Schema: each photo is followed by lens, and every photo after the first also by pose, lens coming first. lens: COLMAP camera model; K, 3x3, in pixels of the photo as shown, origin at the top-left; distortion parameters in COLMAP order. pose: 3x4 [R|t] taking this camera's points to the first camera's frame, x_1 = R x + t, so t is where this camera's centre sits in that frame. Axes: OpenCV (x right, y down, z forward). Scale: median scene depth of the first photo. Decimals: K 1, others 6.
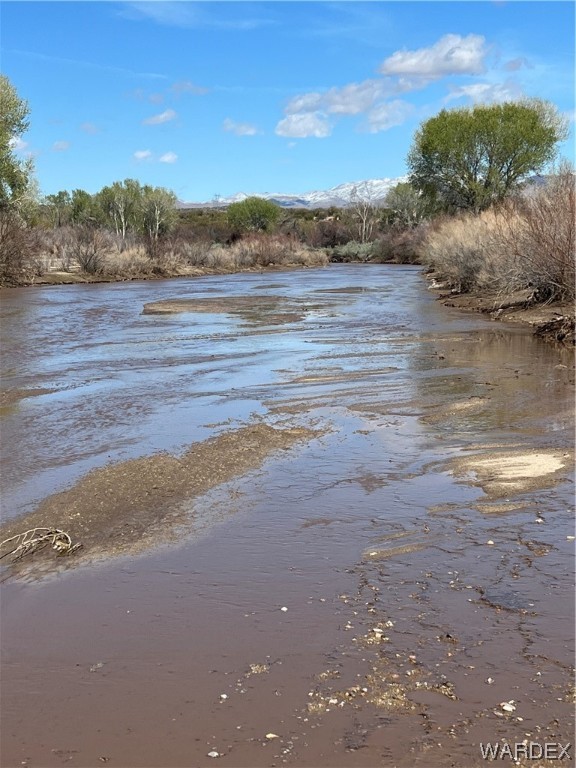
lens RADIAL K [[1392.3, 0, 288.2], [0, 1392.3, 384.1], [0, 0, 1]] dist [0.034788, 0.000000]
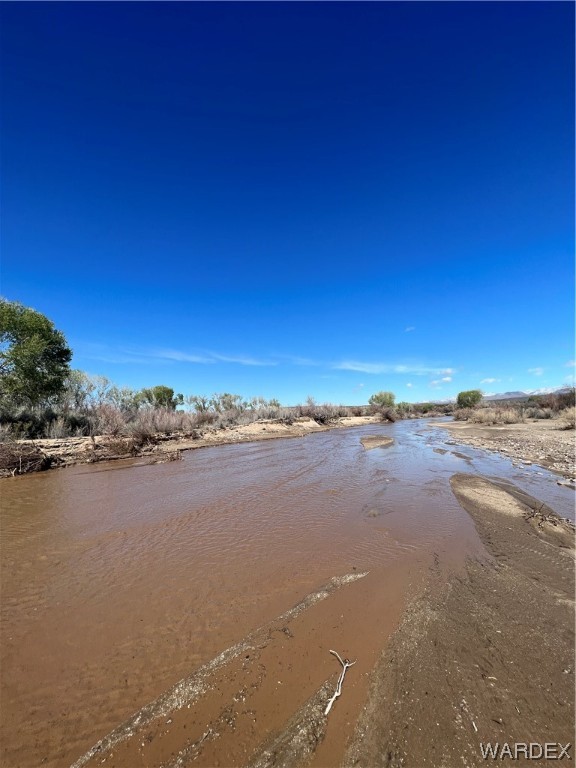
lens RADIAL K [[305.7, 0, 288.2], [0, 305.7, 382.3], [0, 0, 1]] dist [-0.003616, 0.000206]
pose [[0.899776, -0.070335, -0.430647, 0.000357], [-0.018633, 0.979830, -0.198961, 0.027976], [0.435955, 0.187044, 0.880317, -0.293049]]
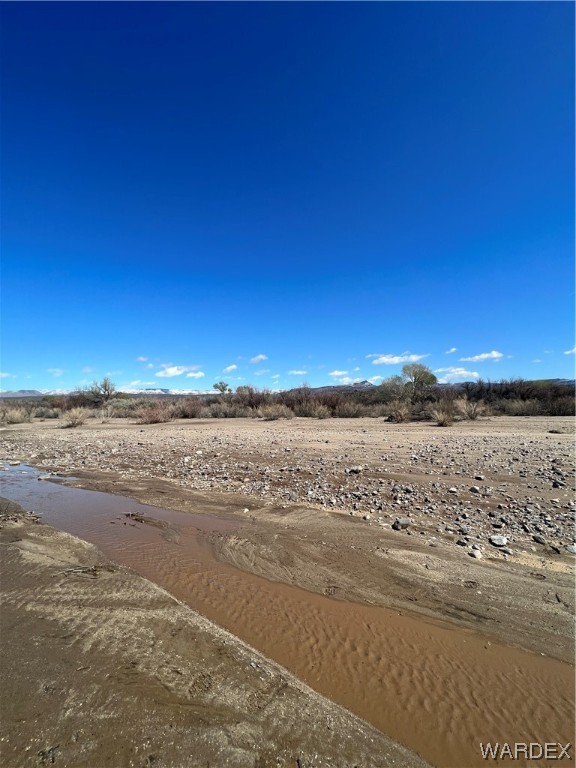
lens RADIAL K [[305.7, 0, 290.8], [0, 305.7, 384.7], [0, 0, 1]] dist [-0.003616, 0.000206]
pose [[0.623732, 0.059333, 0.779383, 0.007117], [0.082036, 0.986639, -0.140764, 0.029230], [-0.777321, 0.151737, 0.610530, -0.295867]]
